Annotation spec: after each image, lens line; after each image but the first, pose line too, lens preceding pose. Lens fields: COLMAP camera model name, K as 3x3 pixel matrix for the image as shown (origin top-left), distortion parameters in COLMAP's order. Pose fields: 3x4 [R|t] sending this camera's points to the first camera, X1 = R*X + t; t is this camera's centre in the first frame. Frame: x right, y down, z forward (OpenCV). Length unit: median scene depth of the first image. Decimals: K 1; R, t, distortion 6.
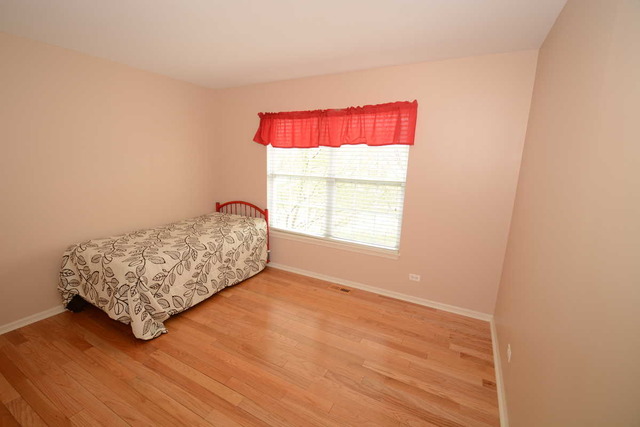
lens RADIAL K [[288.7, 0, 304.9], [0, 288.7, 216.0], [0, 0, 1]] dist [0.023915, -0.023480]
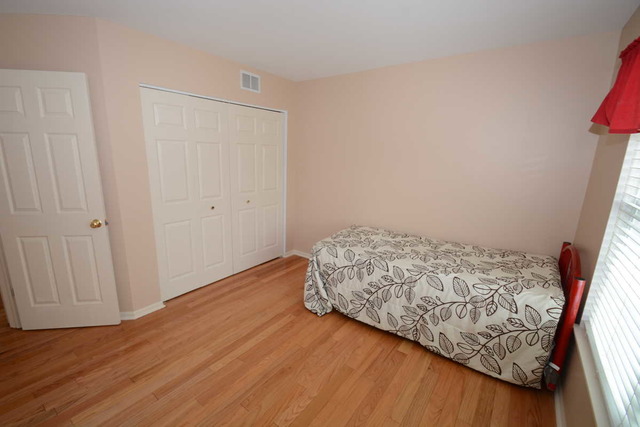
lens RADIAL K [[288.7, 0, 304.9], [0, 288.7, 216.0], [0, 0, 1]] dist [0.023915, -0.023480]
pose [[-0.138830, 0.189501, -0.972016, 0.418779], [-0.223643, 0.950166, 0.217183, -0.146828], [0.964733, 0.247536, -0.089531, 0.769132]]
